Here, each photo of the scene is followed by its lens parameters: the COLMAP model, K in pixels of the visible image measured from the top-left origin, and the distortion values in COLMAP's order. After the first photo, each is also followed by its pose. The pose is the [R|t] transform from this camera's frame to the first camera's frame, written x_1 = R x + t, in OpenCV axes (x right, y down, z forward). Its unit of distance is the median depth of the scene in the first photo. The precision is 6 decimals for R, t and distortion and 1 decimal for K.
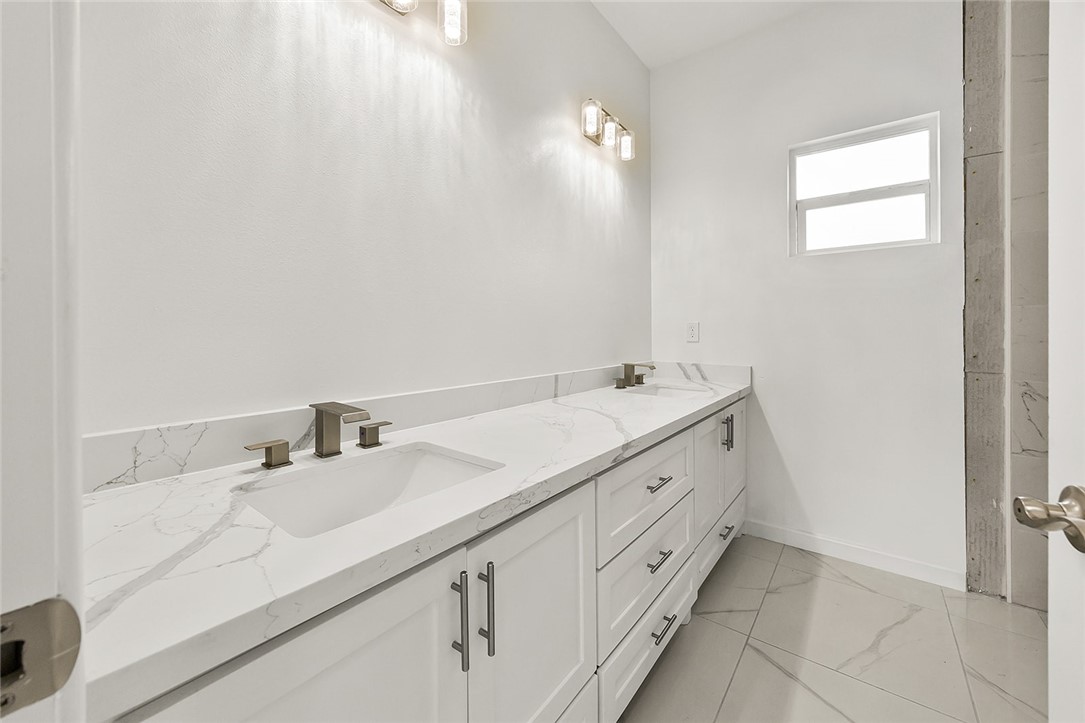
lens RADIAL K [[421.3, 0, 541.7], [0, 421.3, 331.2], [0, 0, 1]] dist [-0.002567, -0.000097]
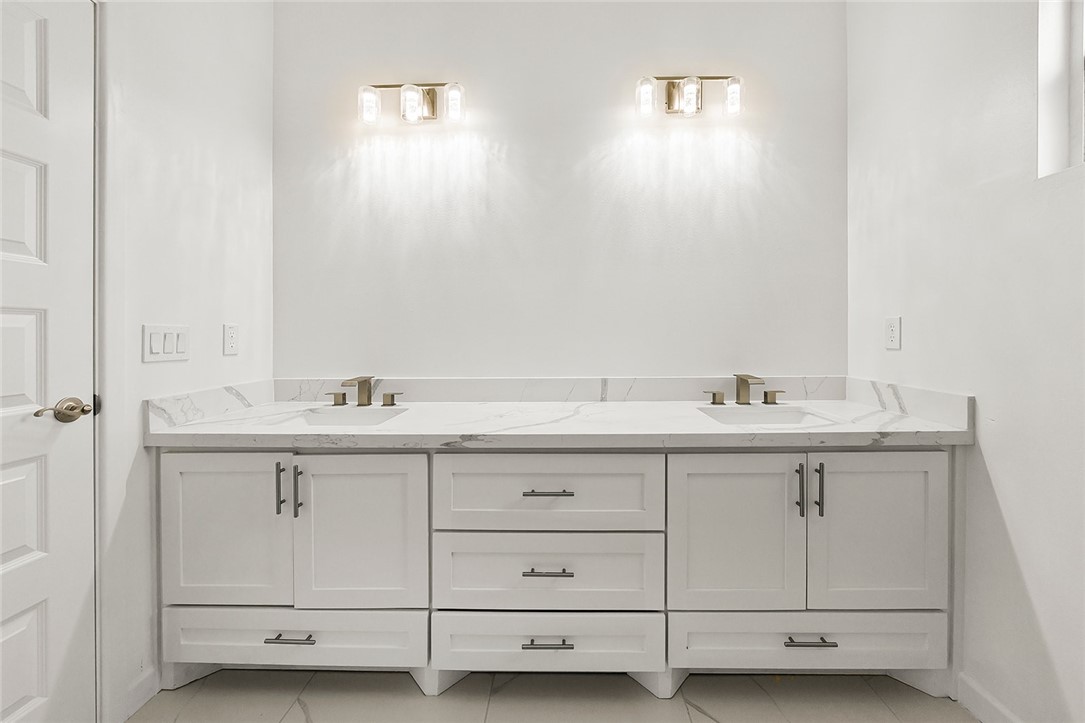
lens RADIAL K [[428.5, 0, 544.6], [0, 428.5, 327.9], [0, 0, 1]] dist [-0.011382, 0.000103]
pose [[0.594193, -0.016552, -0.804152, 0.742319], [0.007328, 0.999858, -0.015165, 0.000293], [0.804289, 0.003118, 0.594230, 0.289869]]
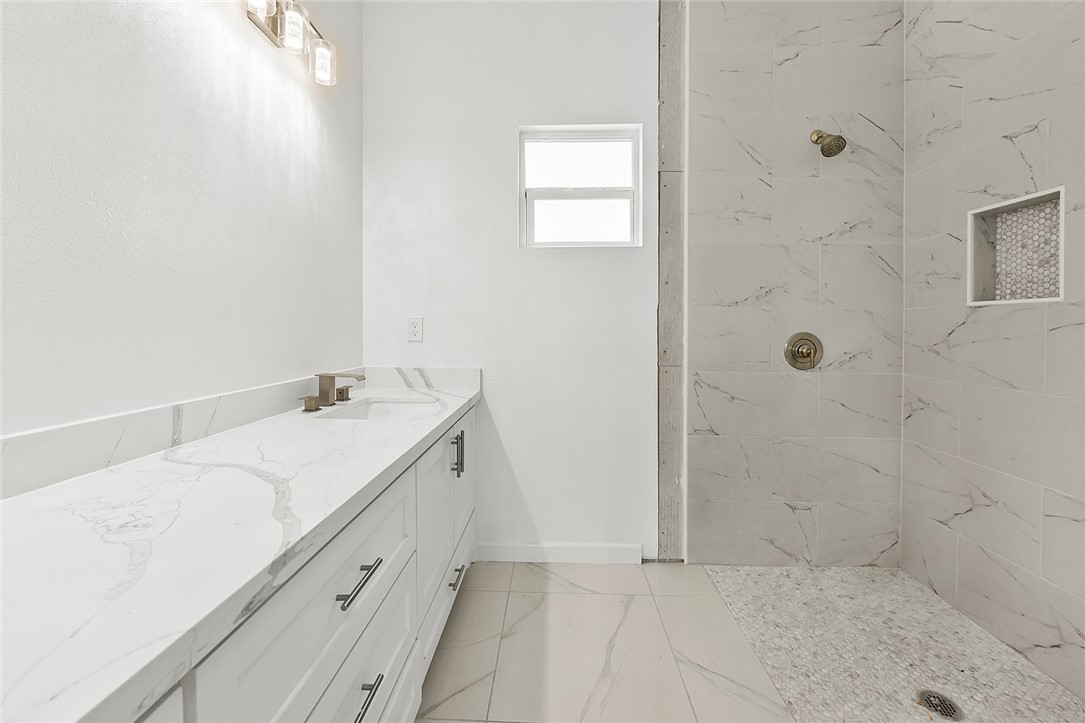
lens RADIAL K [[428.5, 0, 544.6], [0, 428.5, 327.9], [0, 0, 1]] dist [-0.011382, 0.000103]
pose [[0.803439, 0.002514, 0.595382, 0.089495], [-0.002155, 0.999997, -0.001314, 0.000389], [-0.595383, -0.000227, 0.803442, 0.249948]]
